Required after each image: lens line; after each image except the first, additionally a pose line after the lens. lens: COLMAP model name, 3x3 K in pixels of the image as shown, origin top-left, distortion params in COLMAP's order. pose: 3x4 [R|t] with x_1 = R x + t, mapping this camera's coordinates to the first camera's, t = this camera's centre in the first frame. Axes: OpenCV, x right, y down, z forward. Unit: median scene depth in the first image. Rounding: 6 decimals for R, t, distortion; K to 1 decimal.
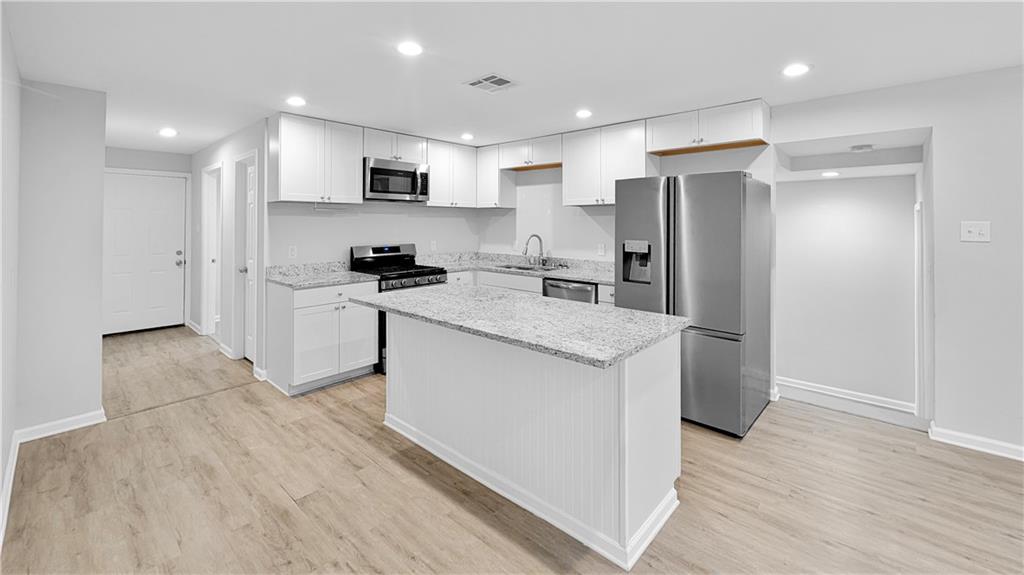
lens RADIAL K [[417.7, 0, 511.4], [0, 417.7, 217.1], [0, 0, 1]] dist [-0.000328, -0.000040]
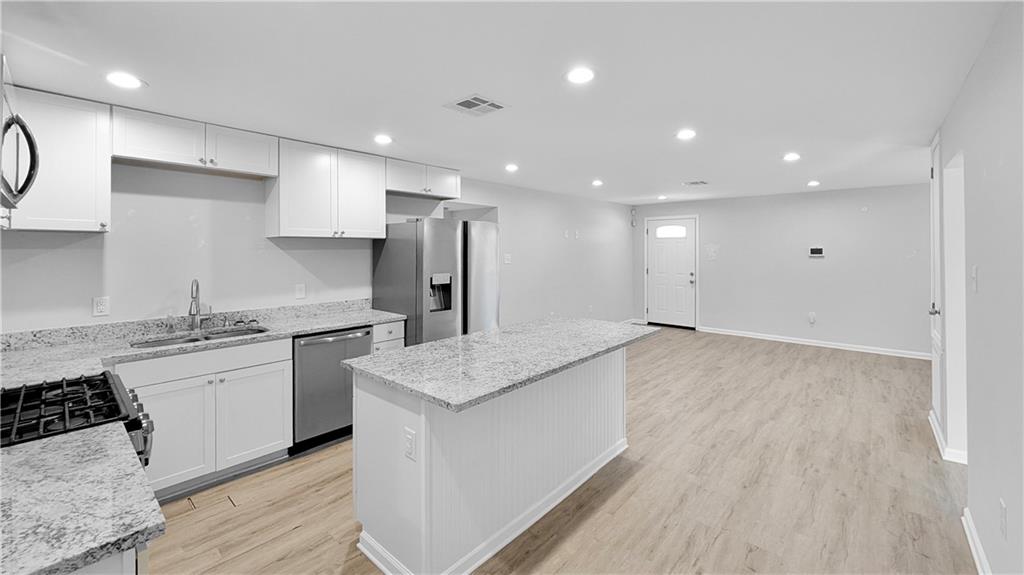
lens RADIAL K [[409.1, 0, 510.9], [0, 409.1, 247.5], [0, 0, 1]] dist [0.000327, 0.000065]
pose [[-0.008861, 0.006564, 0.999939, -1.002349], [-0.011205, 0.999915, -0.006663, -0.011754], [-0.999898, -0.011264, -0.008787, 1.010270]]
